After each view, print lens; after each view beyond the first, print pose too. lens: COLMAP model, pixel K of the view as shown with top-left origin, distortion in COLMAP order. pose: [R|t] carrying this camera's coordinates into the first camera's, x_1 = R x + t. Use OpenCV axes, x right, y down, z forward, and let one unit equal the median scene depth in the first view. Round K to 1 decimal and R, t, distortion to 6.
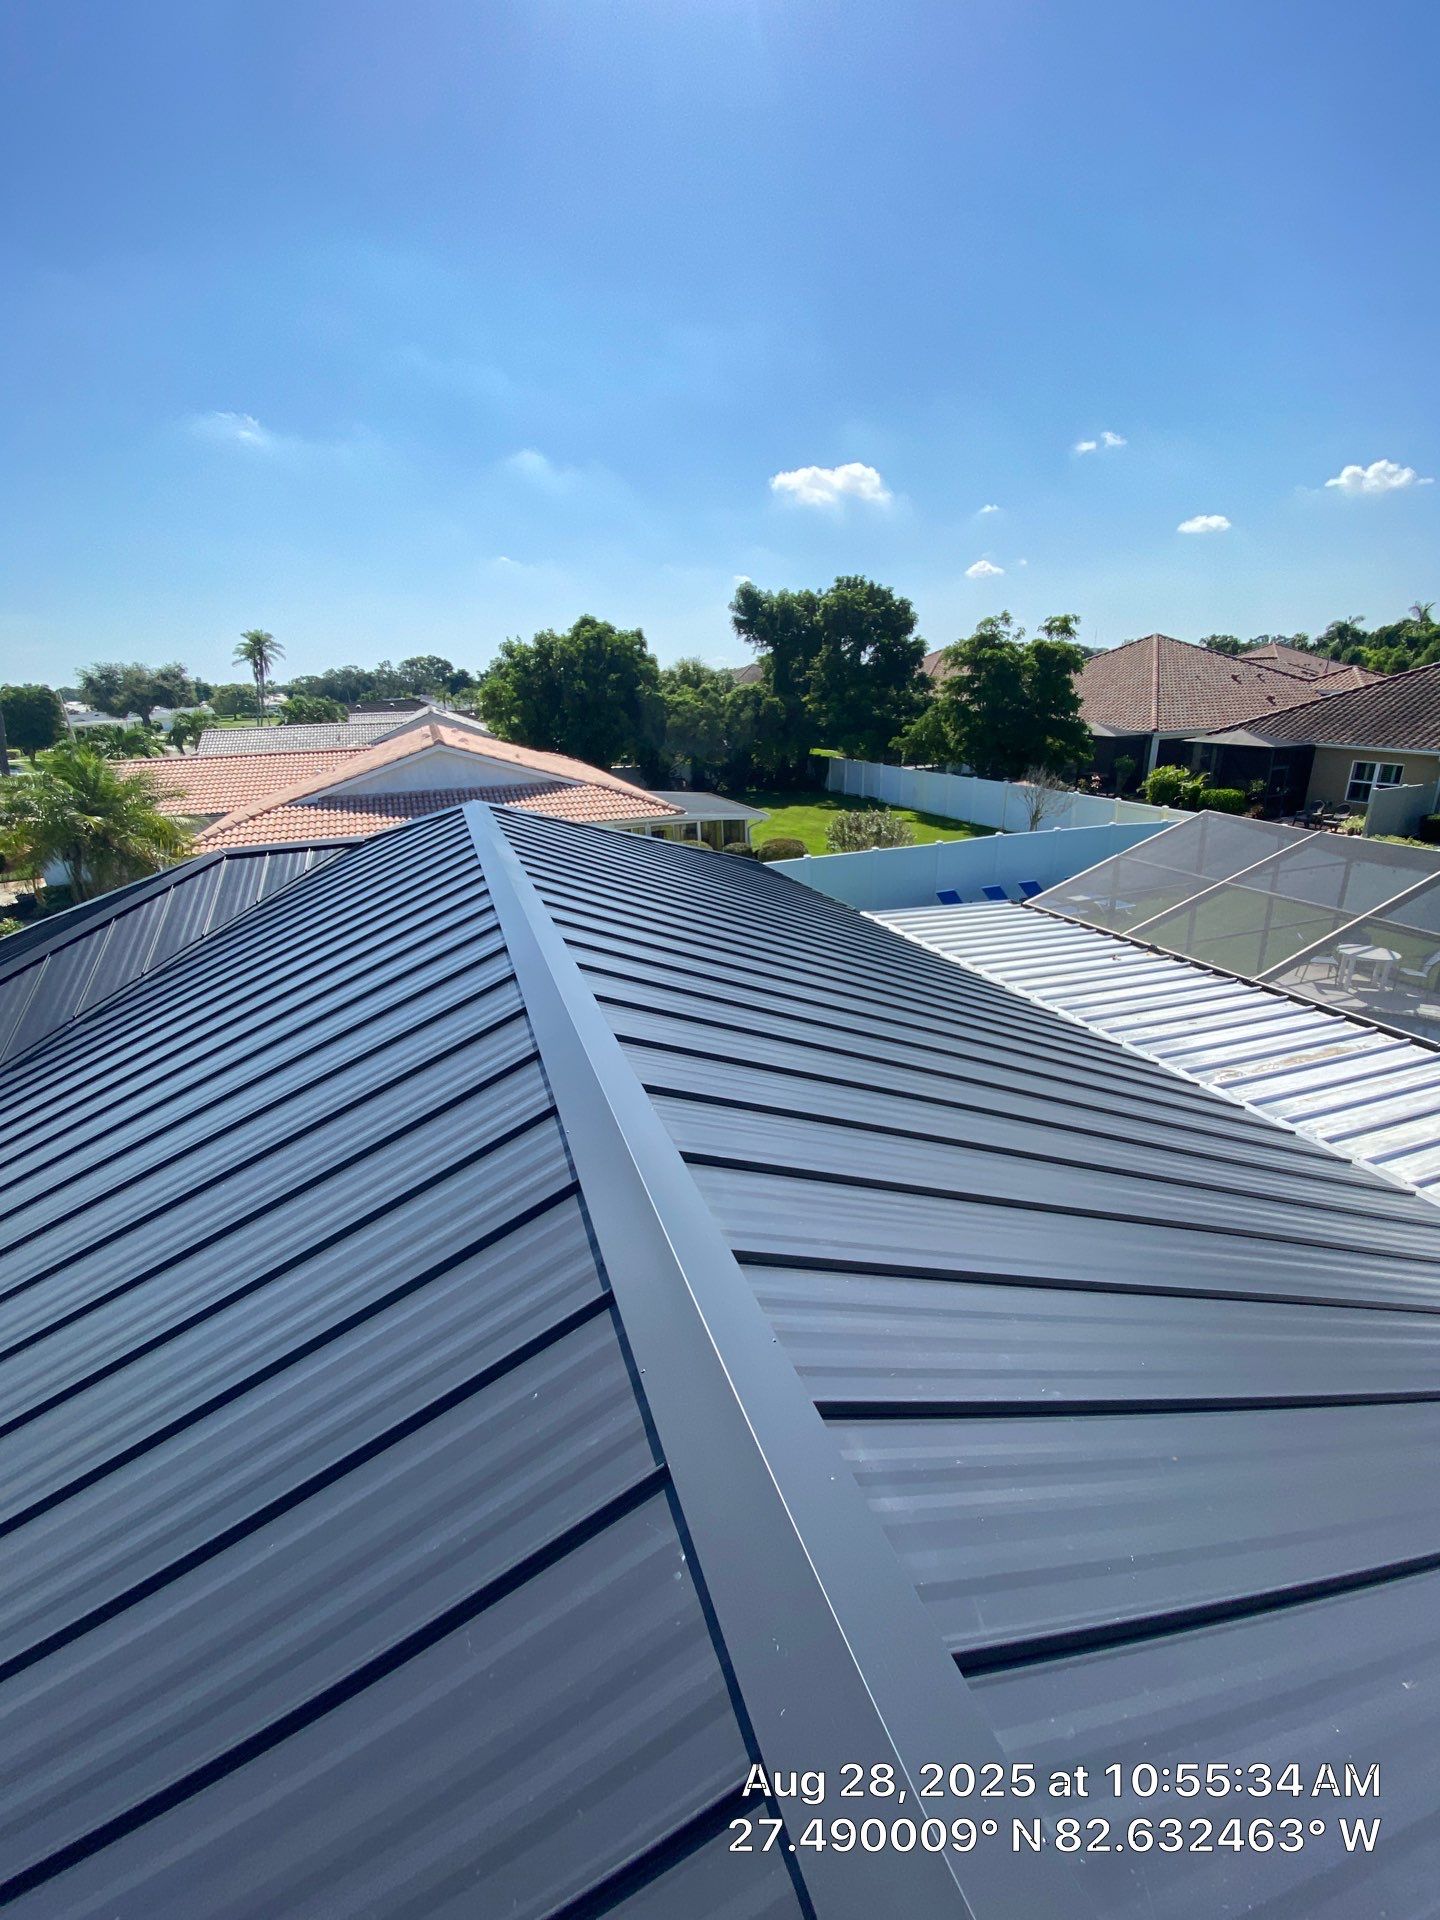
lens RADIAL K [[774.5, 0, 724.4], [0, 774.5, 953.8], [0, 0, 1]] dist [0.006475, -0.015153]
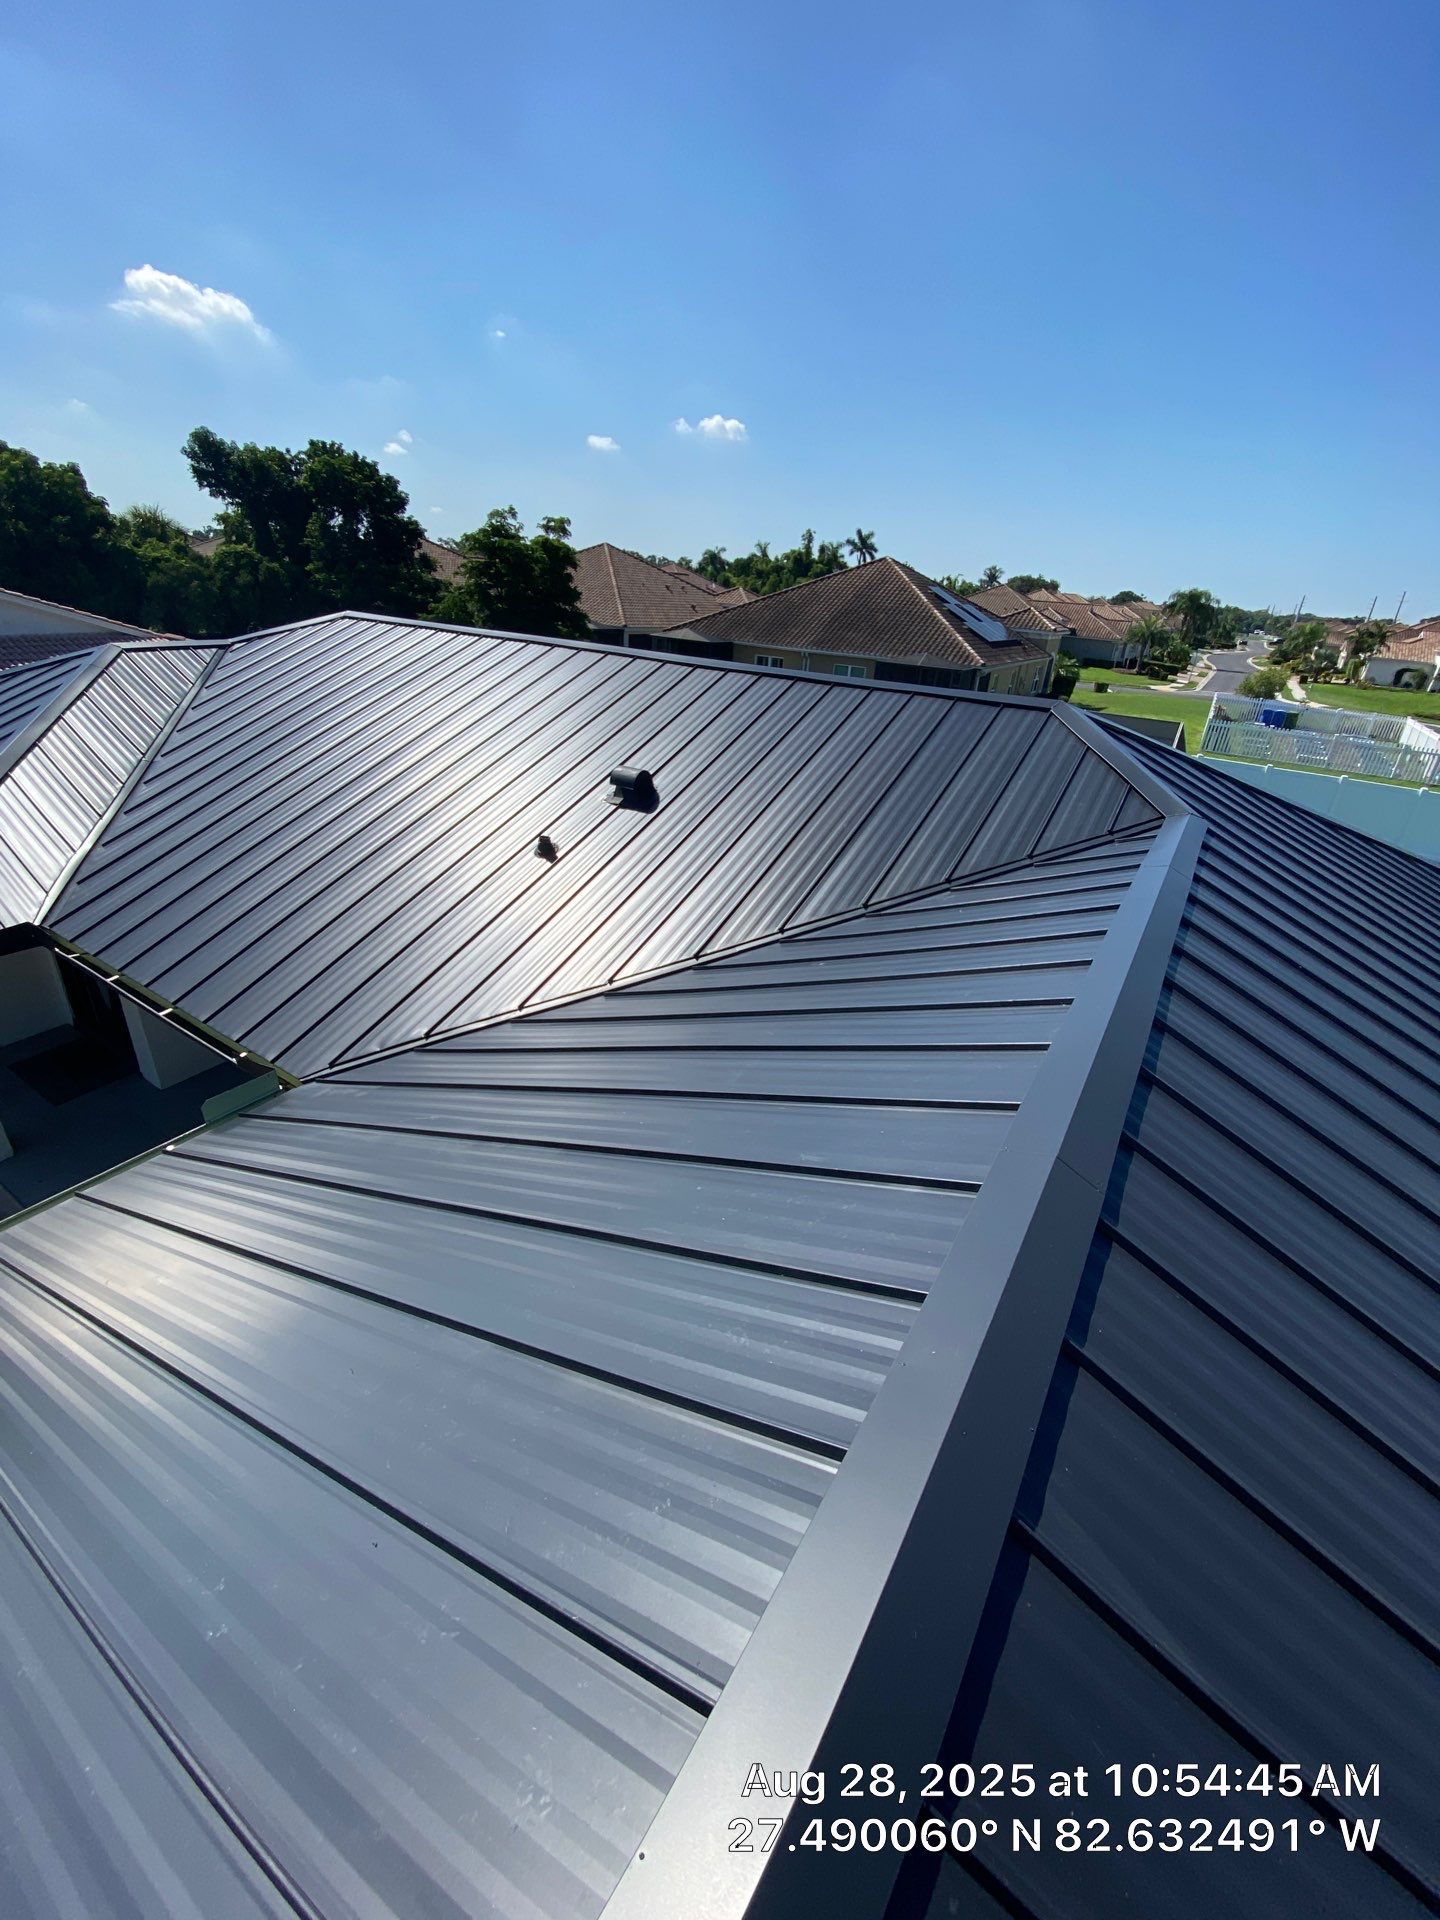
lens RADIAL K [[774.5, 0, 726.2], [0, 774.5, 955.8], [0, 0, 1]] dist [0.006475, -0.015153]
pose [[0.783033, -0.188907, 0.592599, -0.150888], [0.117391, 0.980524, 0.157454, 0.054124], [-0.610802, -0.053725, 0.789959, -0.109336]]
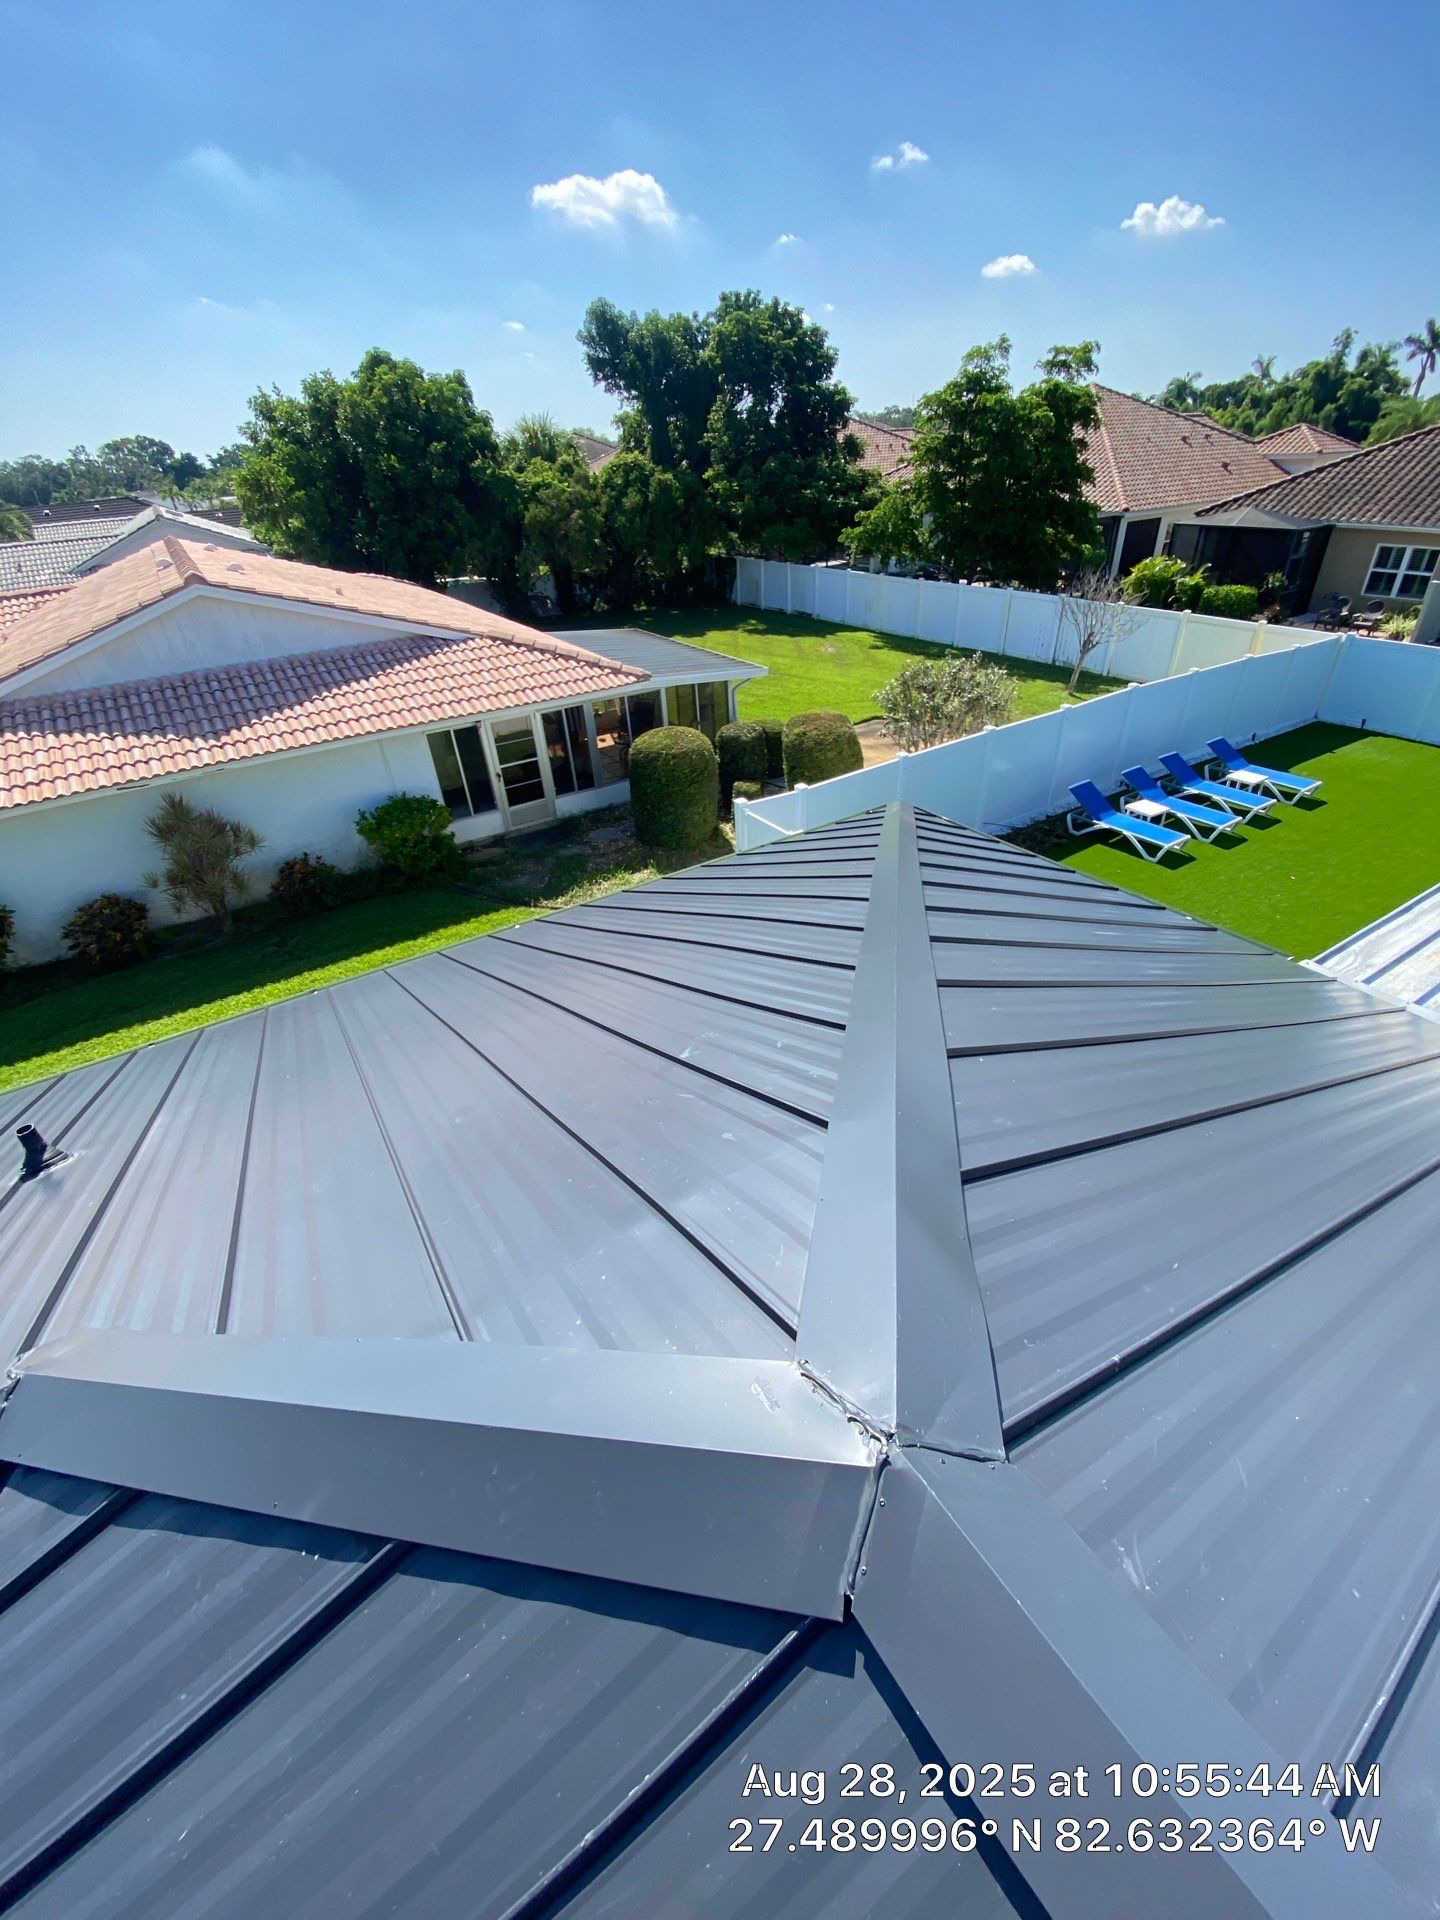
lens RADIAL K [[774.5, 0, 721.3], [0, 774.5, 951.4], [0, 0, 1]] dist [0.006475, -0.015153]
pose [[0.975205, -0.133461, 0.176530, -0.073800], [0.089982, 0.967902, 0.234666, -0.060716], [-0.202182, -0.212963, 0.955913, 0.187711]]
